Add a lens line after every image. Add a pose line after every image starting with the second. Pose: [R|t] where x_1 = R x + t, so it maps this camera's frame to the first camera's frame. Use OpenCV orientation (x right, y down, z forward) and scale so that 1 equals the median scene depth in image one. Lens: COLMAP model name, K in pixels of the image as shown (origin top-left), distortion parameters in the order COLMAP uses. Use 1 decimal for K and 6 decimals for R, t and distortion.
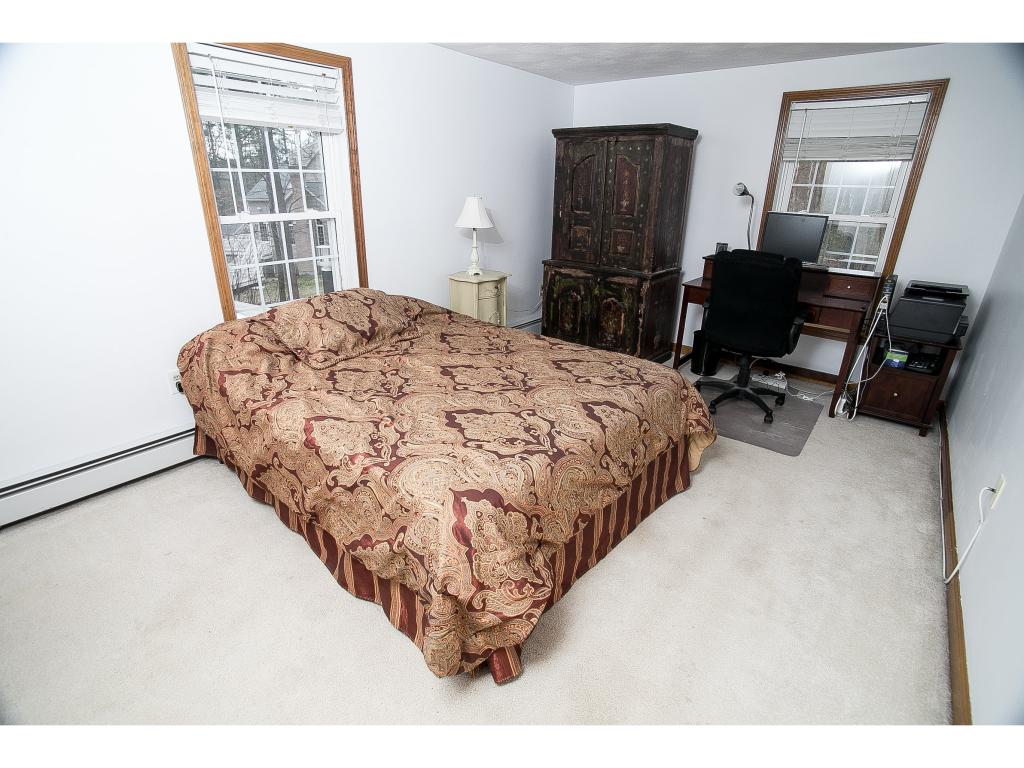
lens RADIAL K [[492.8, 0, 506.7], [0, 492.8, 385.6], [0, 0, 1]] dist [-0.036993, 0.009528]
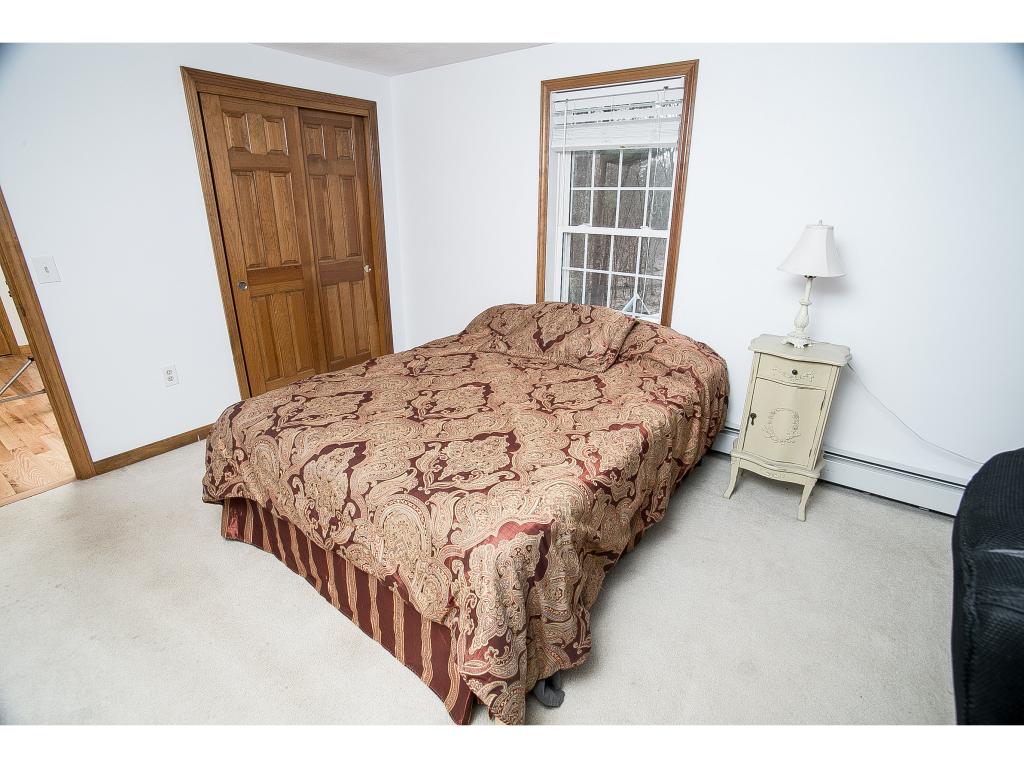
lens RADIAL K [[492.8, 0, 509.4], [0, 492.8, 382.6], [0, 0, 1]] dist [-0.036993, 0.009528]
pose [[0.061448, 0.342287, -0.937584, 0.814658], [-0.374858, 0.878508, 0.296152, -0.357170], [0.925044, 0.333263, 0.182291, 0.867956]]
